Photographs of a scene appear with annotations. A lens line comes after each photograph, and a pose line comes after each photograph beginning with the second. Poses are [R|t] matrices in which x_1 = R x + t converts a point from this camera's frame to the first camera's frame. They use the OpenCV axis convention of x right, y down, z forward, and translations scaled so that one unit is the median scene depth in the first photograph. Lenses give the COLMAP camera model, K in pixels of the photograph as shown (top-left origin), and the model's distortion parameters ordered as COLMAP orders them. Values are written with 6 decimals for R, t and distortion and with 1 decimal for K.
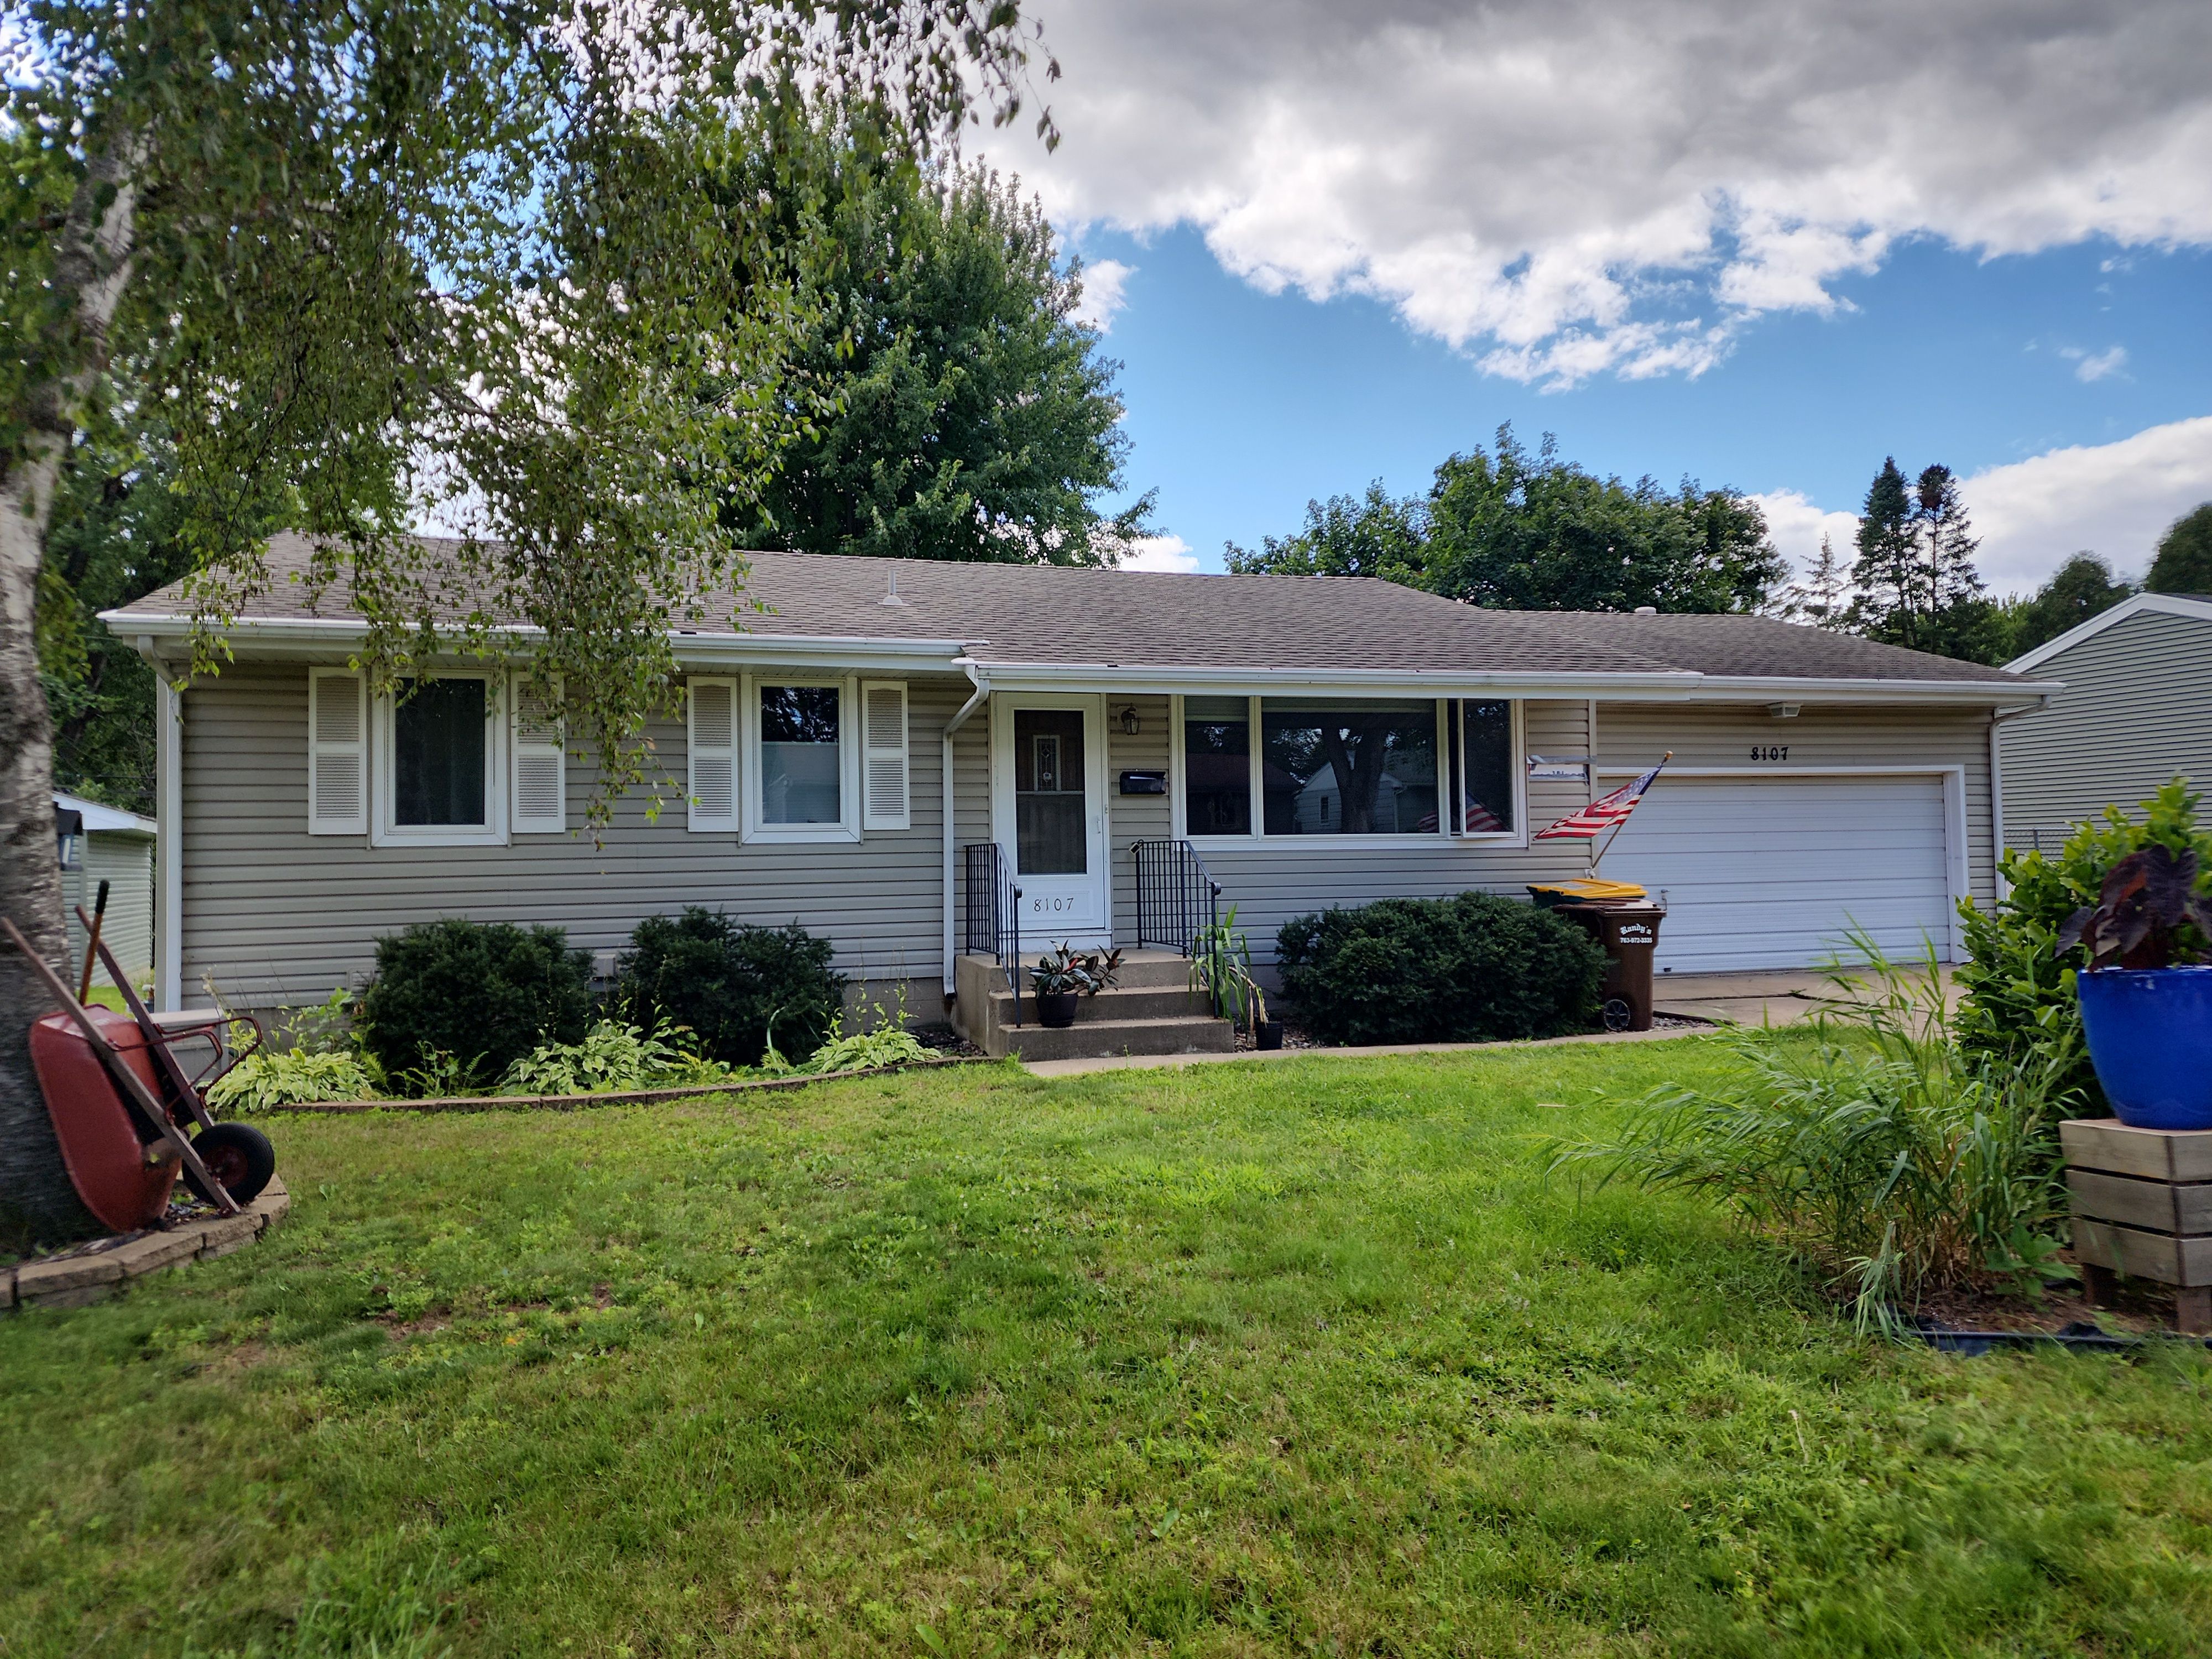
lens RADIAL K [[1499.8, 0, 1106.0], [0, 1499.8, 829.5], [0, 0, 1]] dist [0.021103, 0.000634]
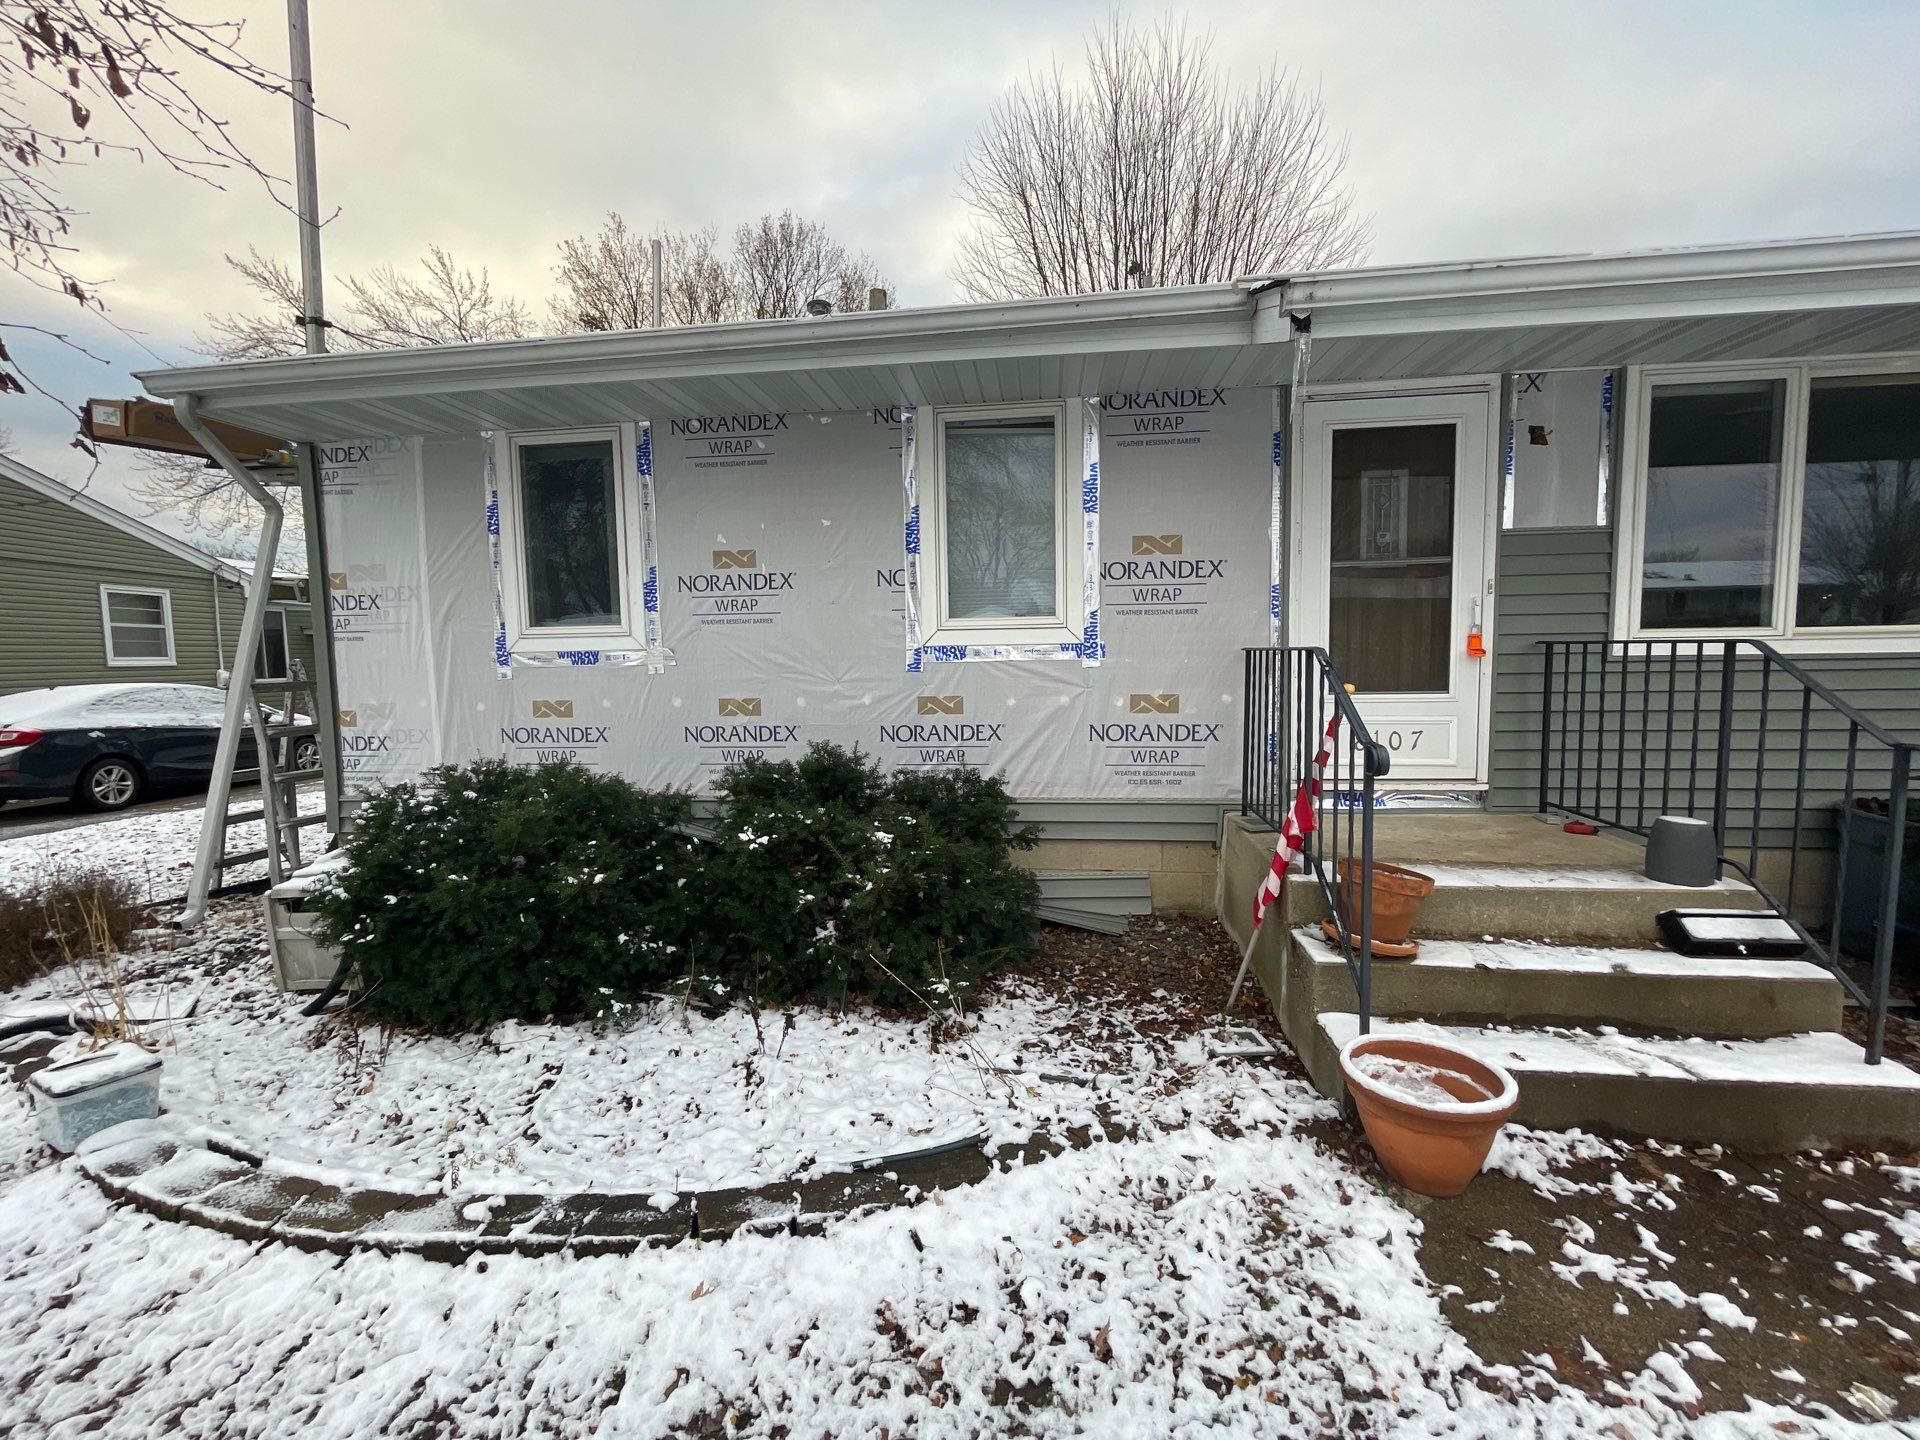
lens RADIAL K [[777.2, 0, 960.0], [0, 777.2, 720.0], [0, 0, 1]] dist [-0.003034, -0.000310]
pose [[0.909240, 0.037536, -0.414577, -0.058886], [0.010375, 0.993573, 0.112713, 0.001608], [0.416144, -0.106784, 0.903007, 0.591937]]
